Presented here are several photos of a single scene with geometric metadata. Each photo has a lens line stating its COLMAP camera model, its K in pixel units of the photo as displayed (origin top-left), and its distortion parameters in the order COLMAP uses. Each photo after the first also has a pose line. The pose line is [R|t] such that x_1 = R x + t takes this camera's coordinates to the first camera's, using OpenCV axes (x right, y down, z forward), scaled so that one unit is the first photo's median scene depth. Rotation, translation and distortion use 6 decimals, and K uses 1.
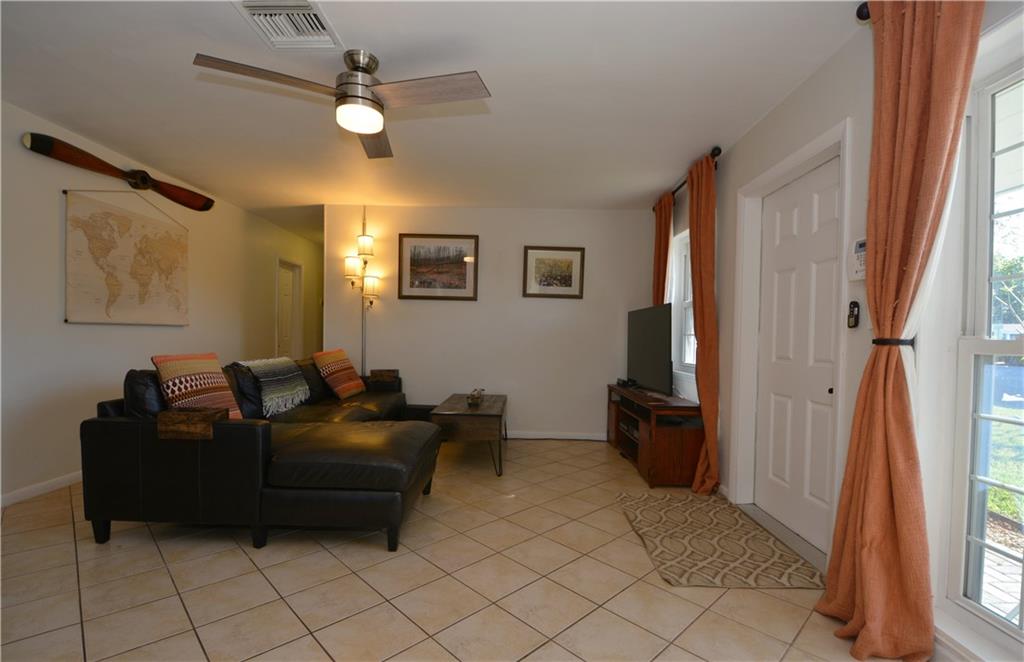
lens RADIAL K [[457.1, 0, 511.8], [0, 457.1, 342.4], [0, 0, 1]] dist [0.011361, -0.023254]
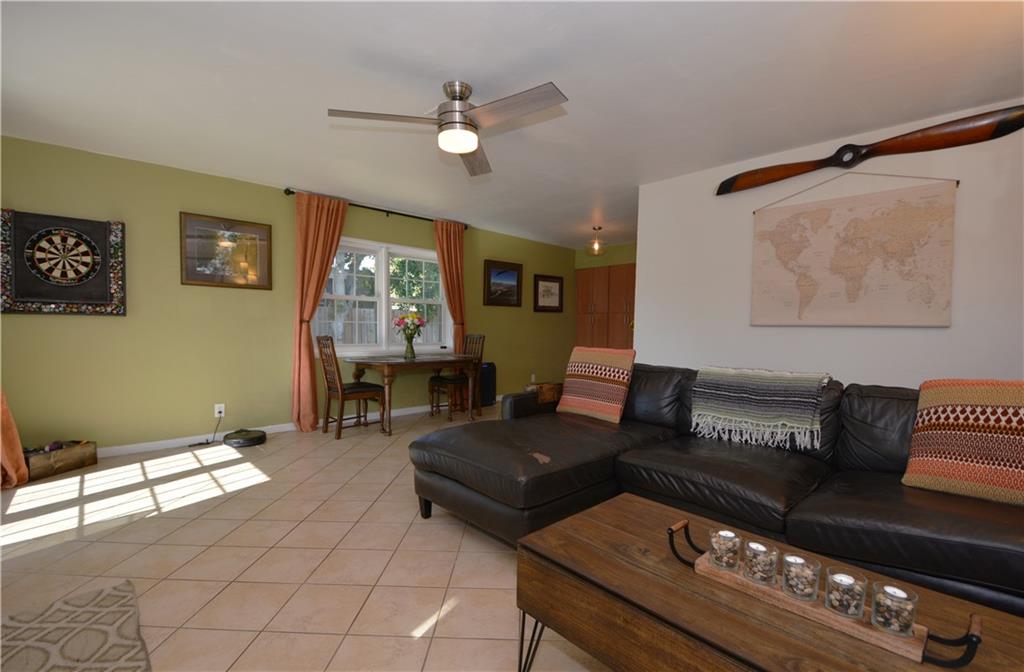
lens RADIAL K [[464.8, 0, 517.9], [0, 464.8, 343.9], [0, 0, 1]] dist [-0.019953, -0.000568]
pose [[-0.713613, 0.006950, -0.700506, 0.264207], [-0.032972, 0.998509, 0.043496, -0.027297], [0.699764, 0.054136, -0.712320, 1.377891]]
